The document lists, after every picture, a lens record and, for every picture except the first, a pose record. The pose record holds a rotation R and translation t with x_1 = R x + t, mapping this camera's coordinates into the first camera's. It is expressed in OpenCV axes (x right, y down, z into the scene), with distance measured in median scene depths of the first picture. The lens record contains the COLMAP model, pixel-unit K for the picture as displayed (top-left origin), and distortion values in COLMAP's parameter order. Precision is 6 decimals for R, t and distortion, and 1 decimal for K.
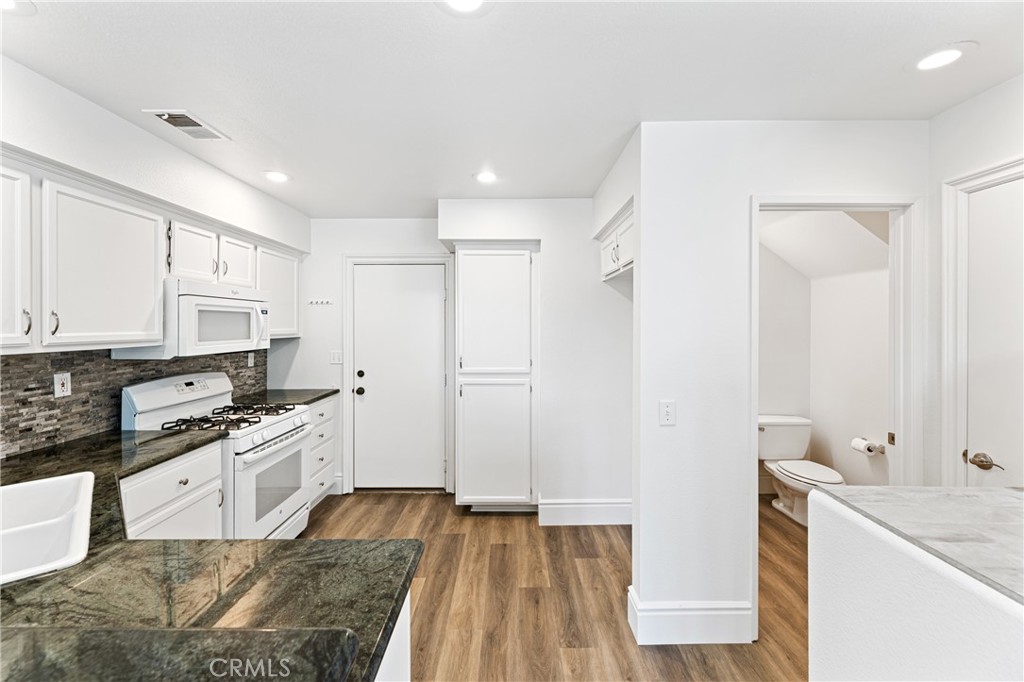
lens RADIAL K [[417.4, 0, 506.4], [0, 417.4, 327.6], [0, 0, 1]] dist [0.004183, -0.000410]
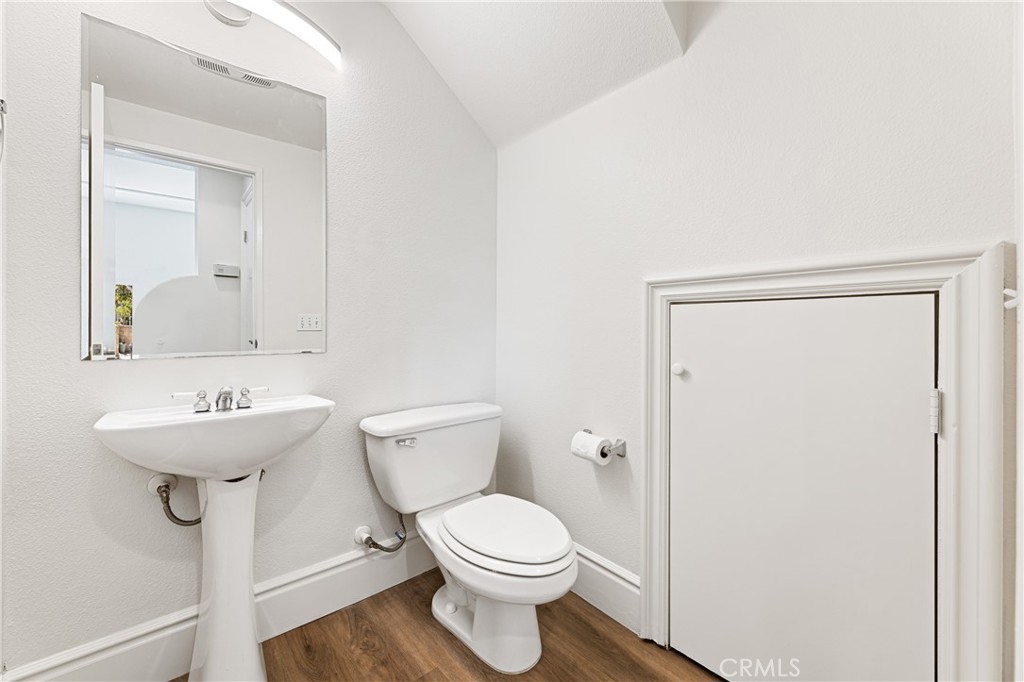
lens RADIAL K [[417.4, 0, 511.0], [0, 417.4, 325.3], [0, 0, 1]] dist [0.004183, -0.000410]
pose [[0.755489, 0.003637, 0.655151, 0.458635], [0.001326, 0.999974, -0.007080, 0.143193], [-0.655160, 0.006218, 0.755465, 0.685803]]
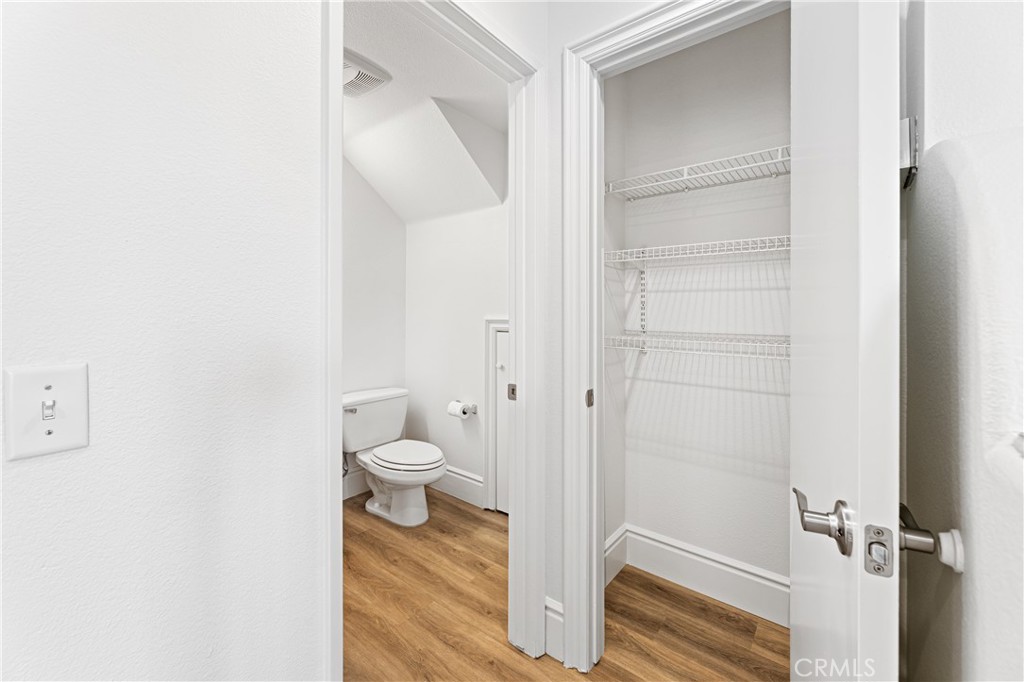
lens RADIAL K [[417.4, 0, 503.0], [0, 417.4, 315.9], [0, 0, 1]] dist [0.004183, -0.000410]
pose [[0.628277, 0.003223, 0.777983, 0.229654], [0.002978, 0.999974, -0.006548, 0.092803], [-0.777984, 0.006431, 0.628252, 0.374551]]
